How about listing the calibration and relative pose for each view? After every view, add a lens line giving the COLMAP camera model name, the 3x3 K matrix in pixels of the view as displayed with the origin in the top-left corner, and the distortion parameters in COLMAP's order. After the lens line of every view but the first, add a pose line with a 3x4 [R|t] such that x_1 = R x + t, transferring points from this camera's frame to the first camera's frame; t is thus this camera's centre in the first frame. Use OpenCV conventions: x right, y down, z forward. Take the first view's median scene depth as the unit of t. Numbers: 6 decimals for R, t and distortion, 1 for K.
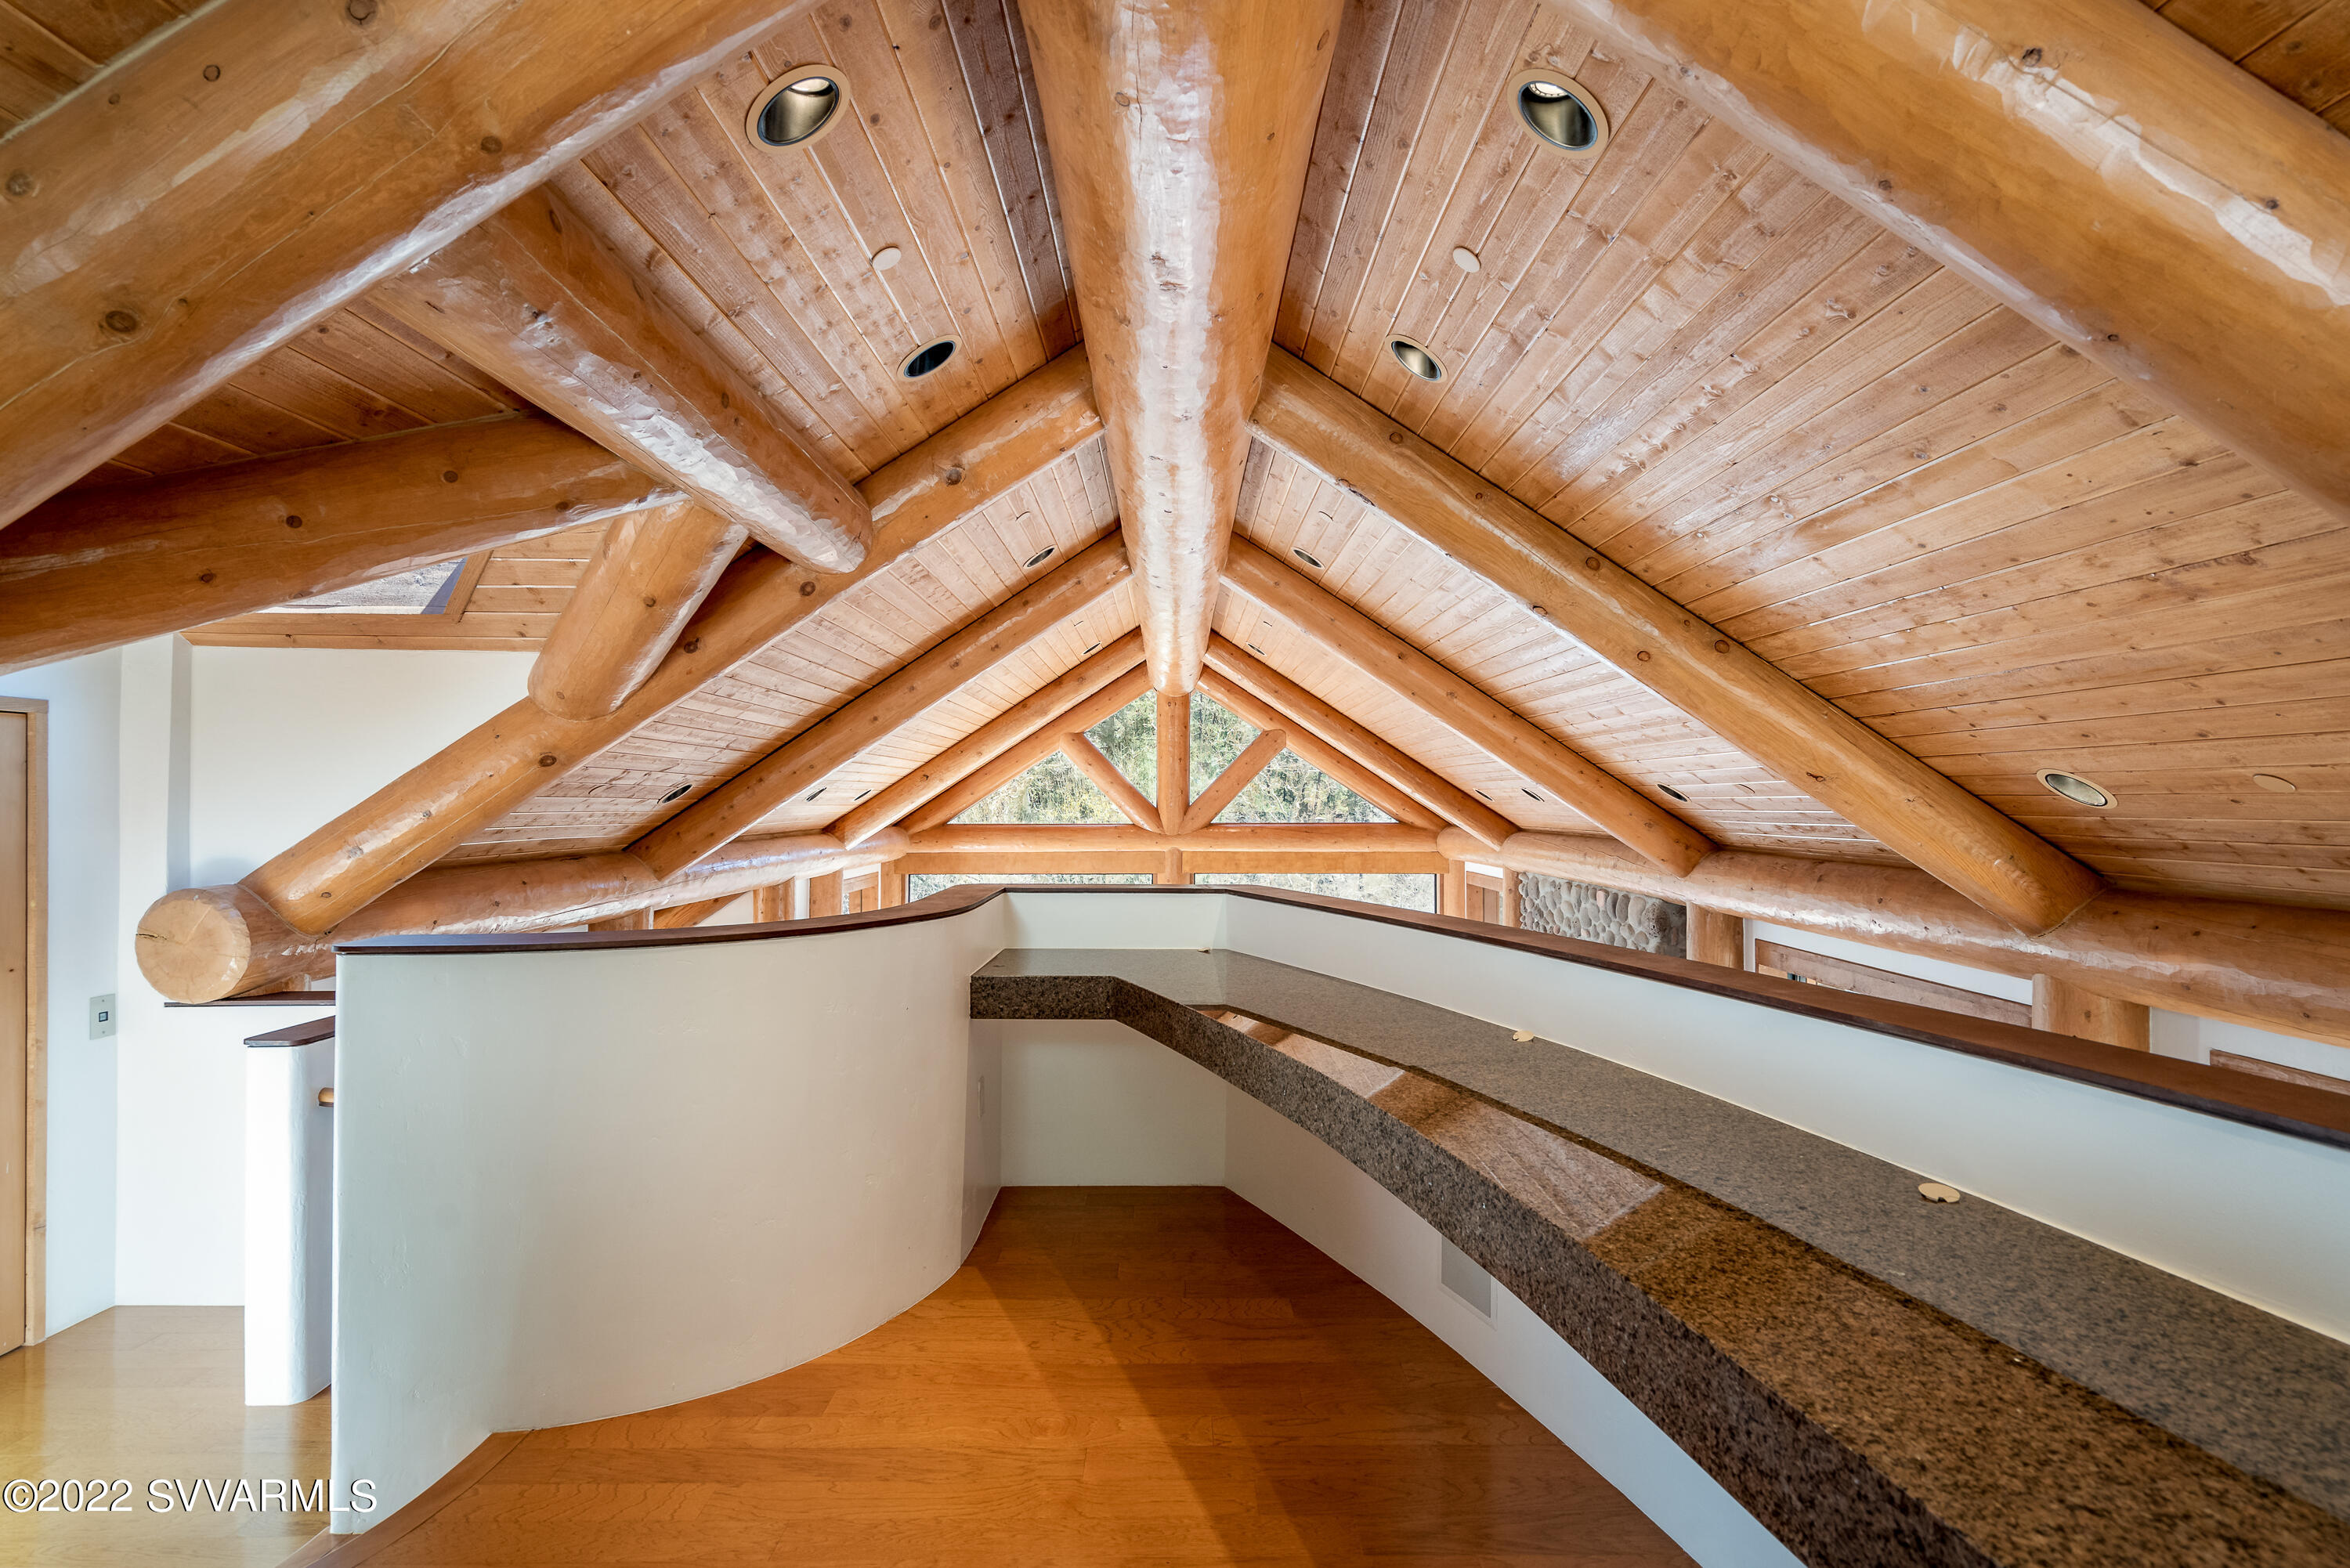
lens RADIAL K [[1148.6, 0, 1179.0], [0, 1148.6, 797.1], [0, 0, 1]] dist [-0.000704, 0.000520]
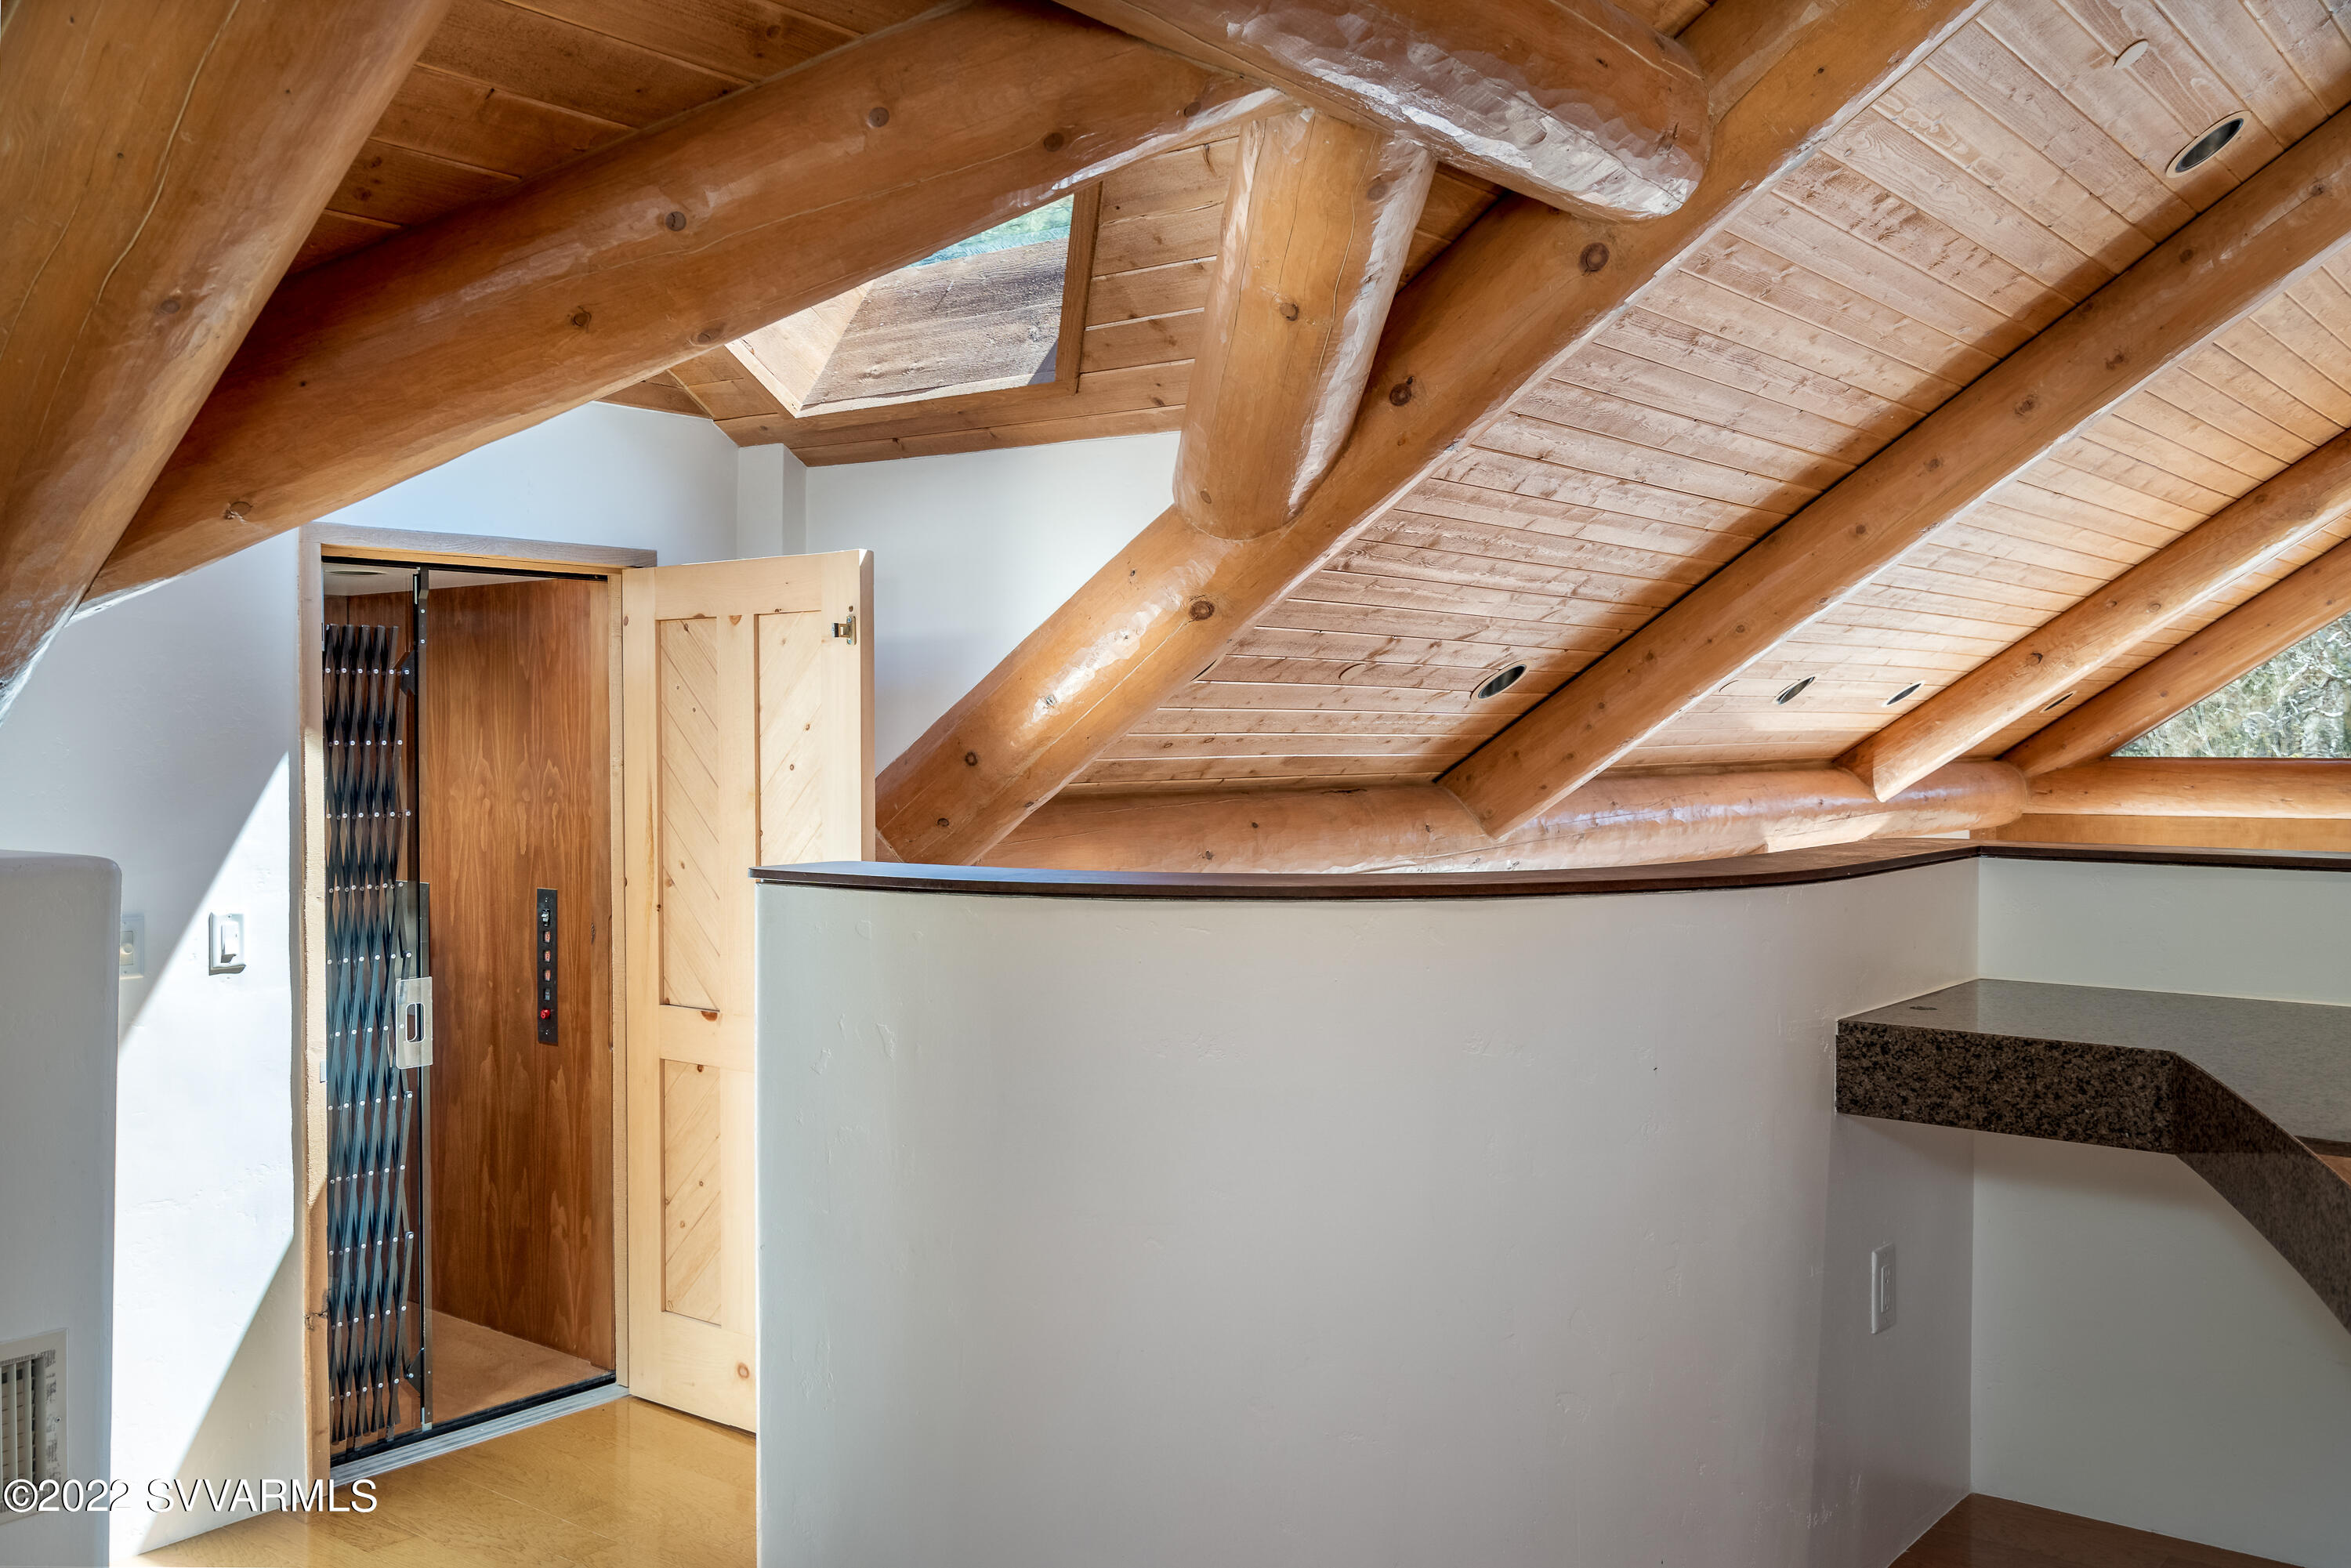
lens RADIAL K [[2039.8, 0, 1173.5], [0, 2039.8, 770.3], [0, 0, 1]] dist [0.010063, -0.000912]
pose [[0.767243, 0.008512, -0.641300, 0.098114], [0.001826, 0.999879, 0.015455, 0.027865], [0.641354, -0.013029, 0.767134, 0.131108]]
